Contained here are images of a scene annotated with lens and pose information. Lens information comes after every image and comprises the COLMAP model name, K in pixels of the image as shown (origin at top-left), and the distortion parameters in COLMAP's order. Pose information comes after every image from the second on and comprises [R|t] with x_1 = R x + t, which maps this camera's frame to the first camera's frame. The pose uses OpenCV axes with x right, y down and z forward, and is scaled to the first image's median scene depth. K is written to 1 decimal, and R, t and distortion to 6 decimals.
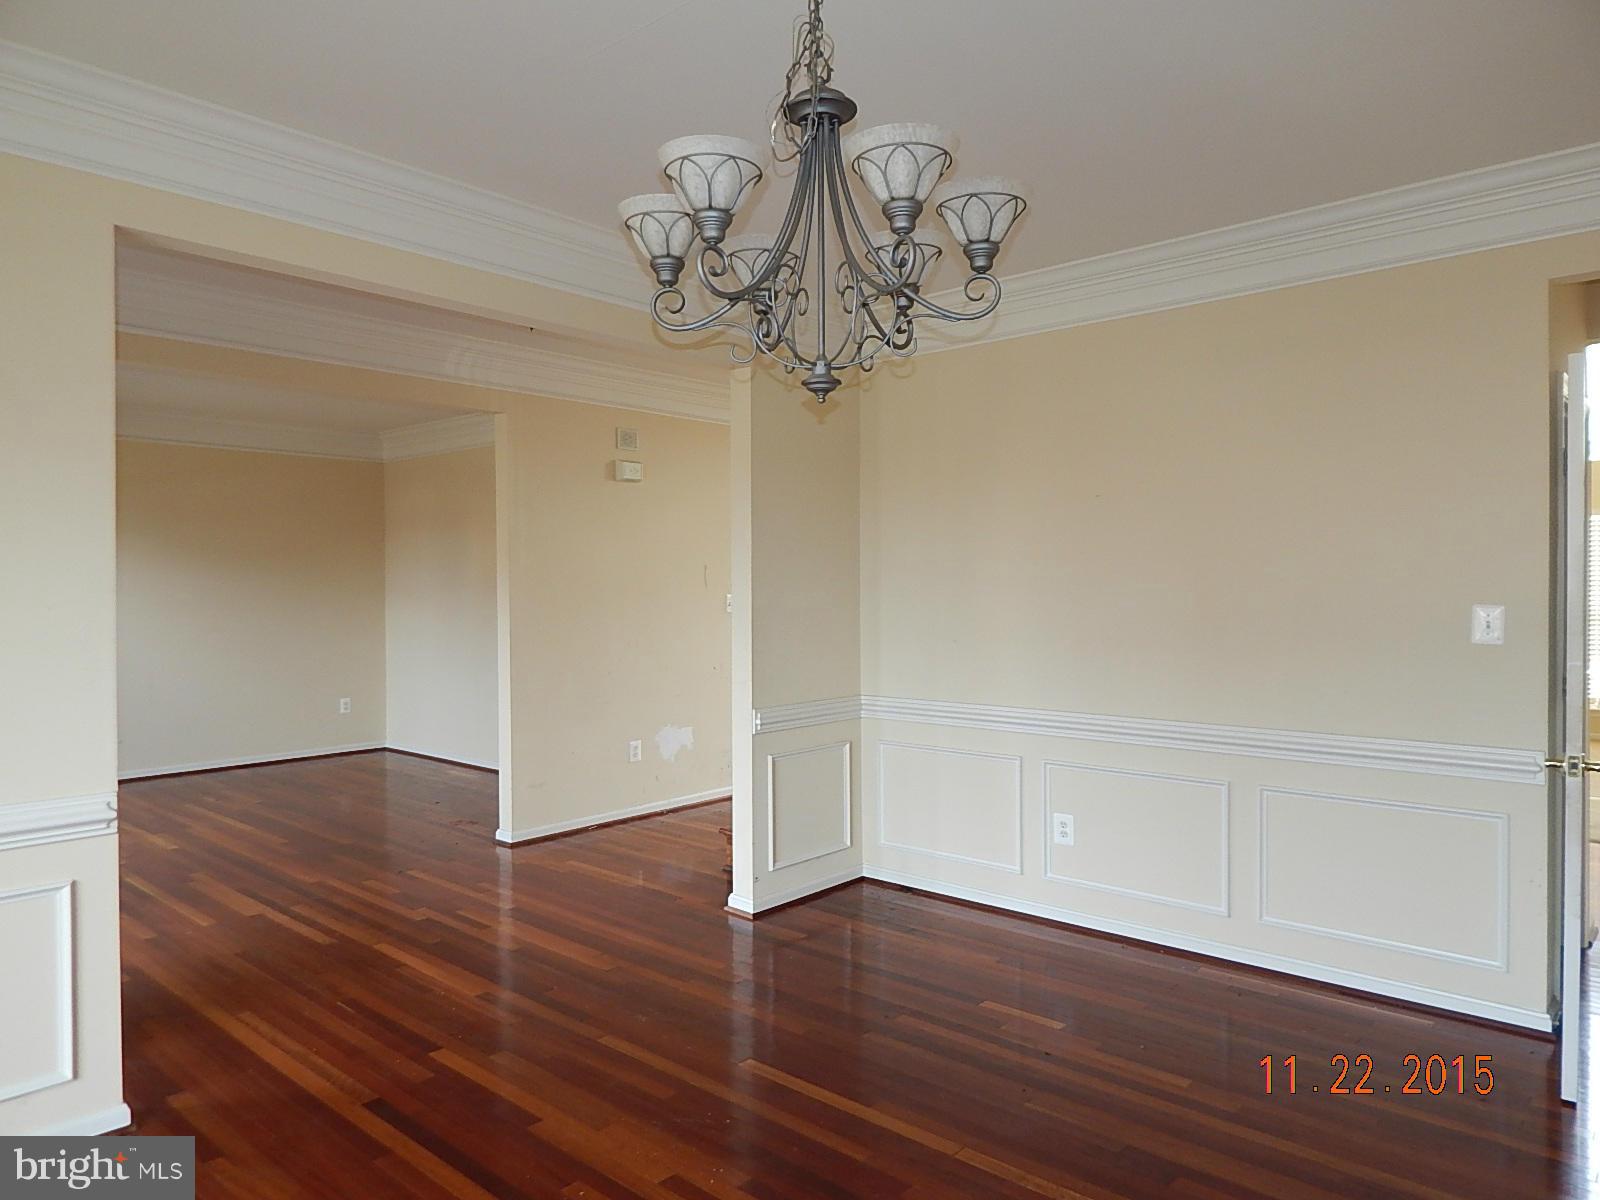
lens RADIAL K [[1060.3, 0, 799.0], [0, 1060.3, 598.5], [0, 0, 1]] dist [0.002003, -0.005871]
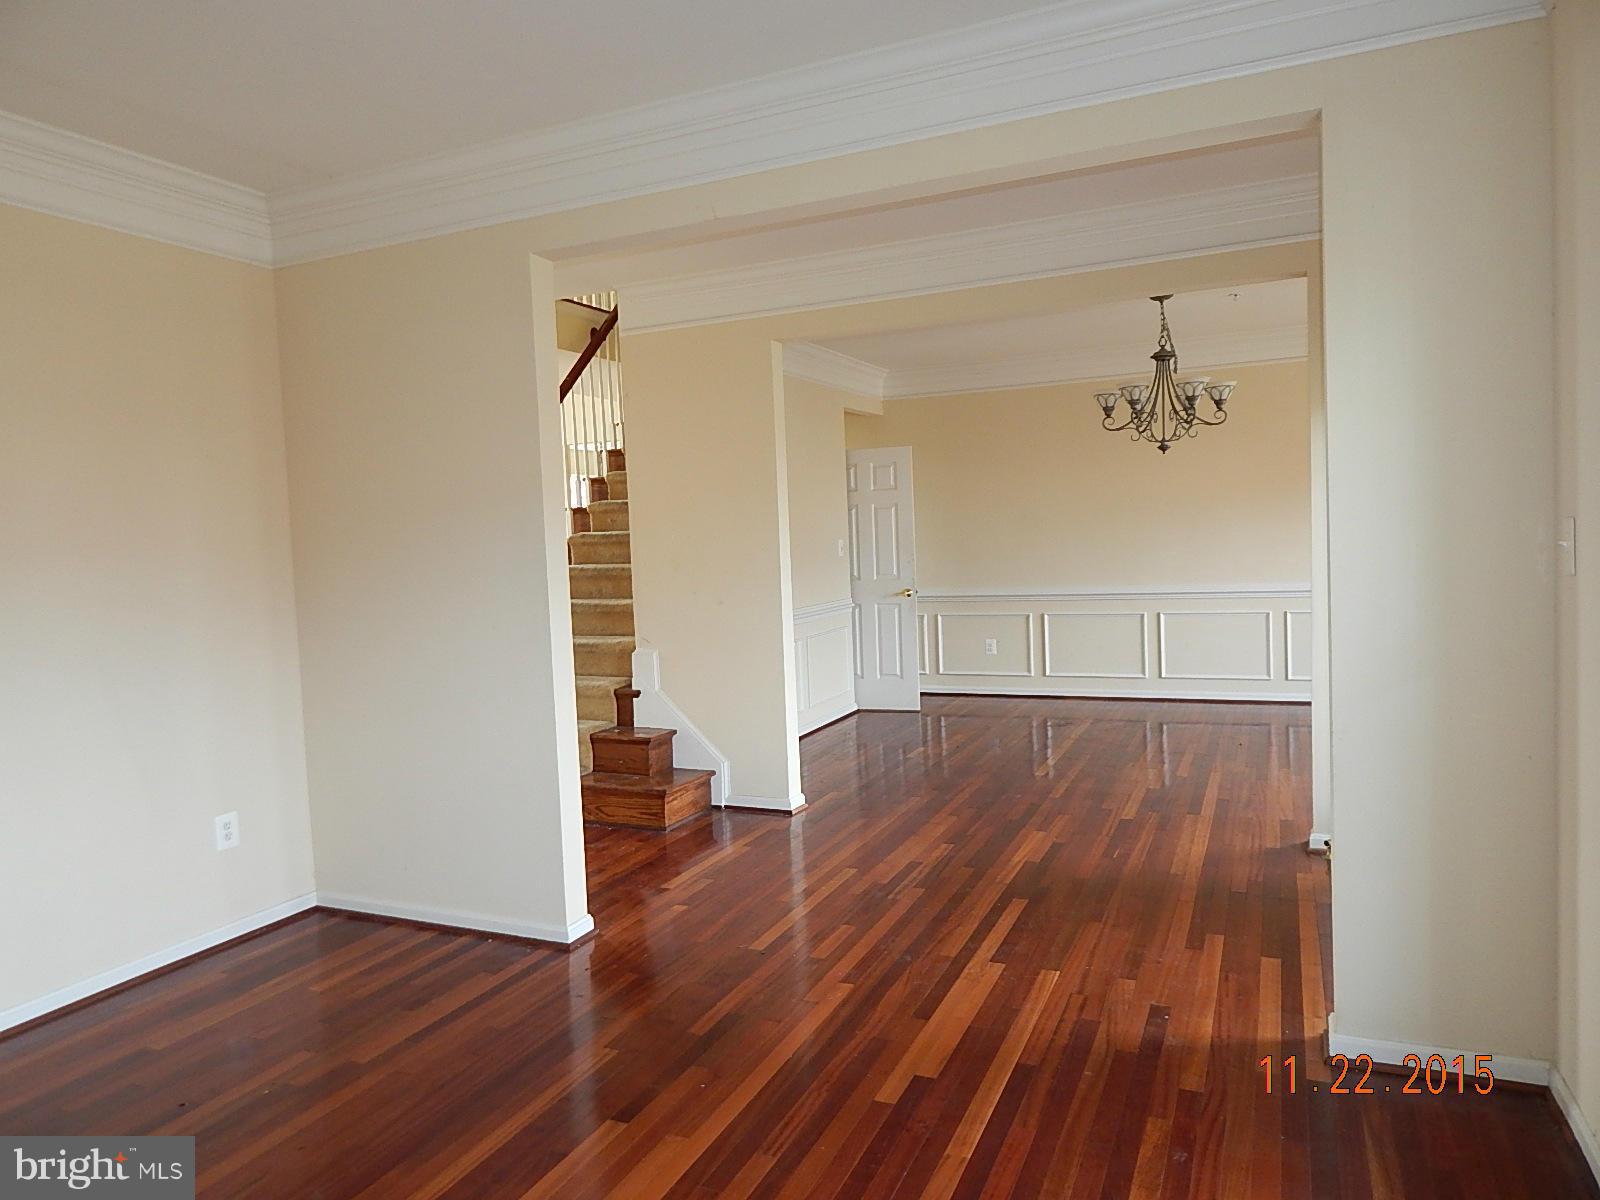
lens RADIAL K [[1060.3, 0, 798.8], [0, 1060.3, 597.7], [0, 0, 1]] dist [0.002003, -0.005871]
pose [[-0.301074, -0.050456, 0.952265, -1.162359], [0.041765, 0.996943, 0.066028, -0.015245], [-0.952686, 0.059651, -0.298046, 1.328460]]
